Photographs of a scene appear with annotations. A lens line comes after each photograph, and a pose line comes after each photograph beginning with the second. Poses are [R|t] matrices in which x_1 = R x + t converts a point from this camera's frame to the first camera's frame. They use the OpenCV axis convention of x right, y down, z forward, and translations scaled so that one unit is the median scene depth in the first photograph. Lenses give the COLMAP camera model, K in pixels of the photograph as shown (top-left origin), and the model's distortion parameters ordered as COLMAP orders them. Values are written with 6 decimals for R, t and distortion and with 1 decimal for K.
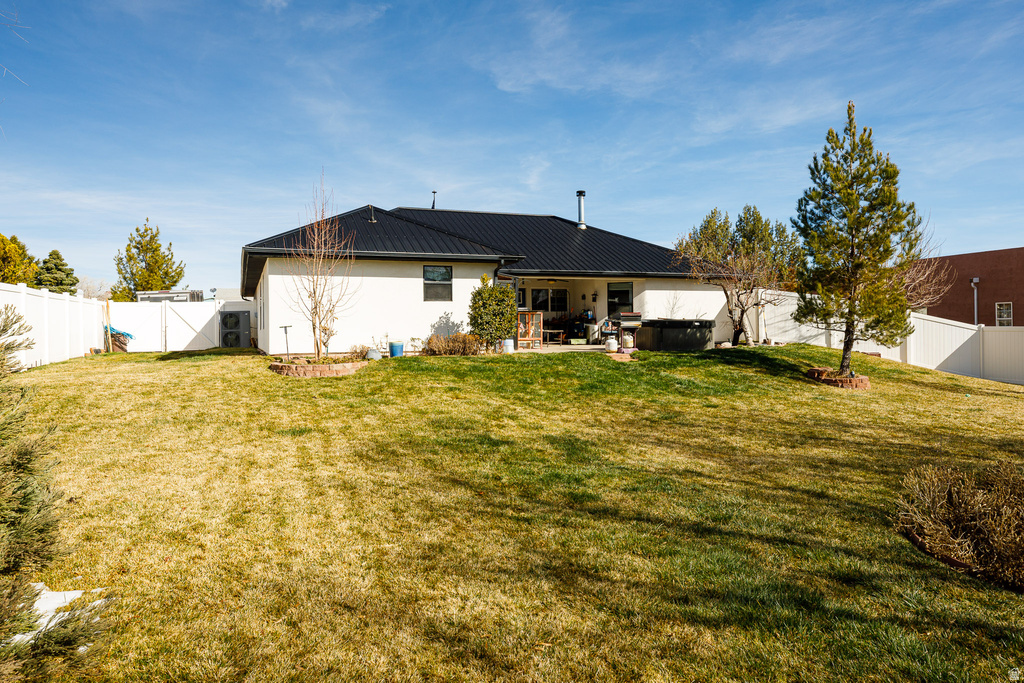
lens RADIAL K [[709.4, 0, 512.0], [0, 709.4, 341.5], [0, 0, 1]] dist [0.000292, -0.000010]
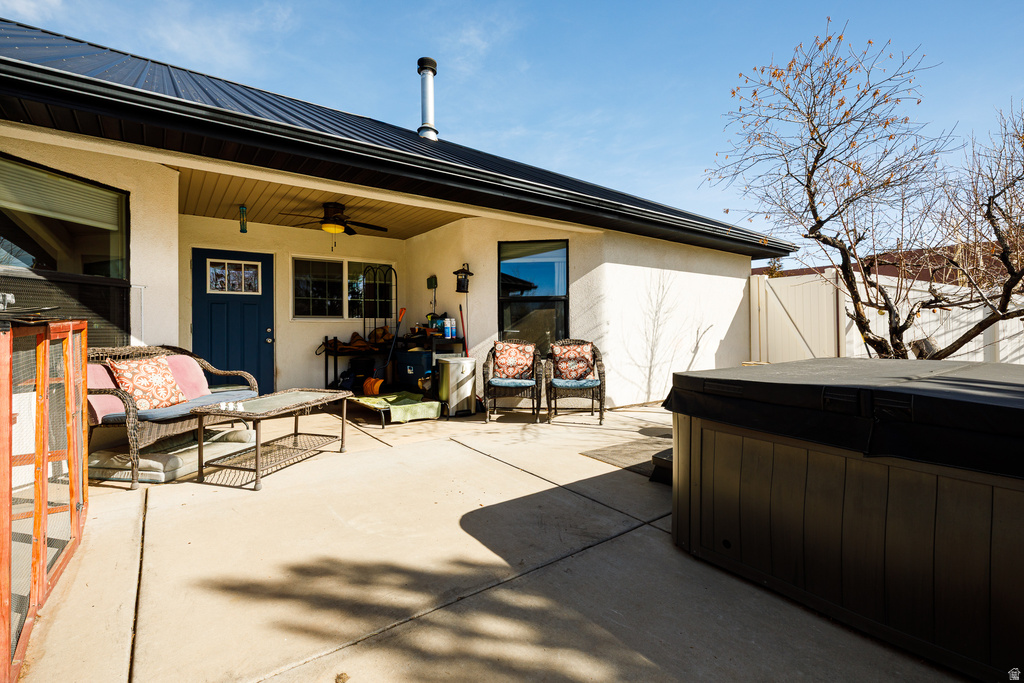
lens RADIAL K [[458.0, 0, 510.3], [0, 458.0, 333.1], [0, 0, 1]] dist [0.001109, 0.000386]
pose [[0.965933, -0.001047, 0.258790, 0.079828], [0.000491, 0.999997, 0.002214, -0.036115], [-0.258792, -0.002012, 0.965931, 0.768312]]
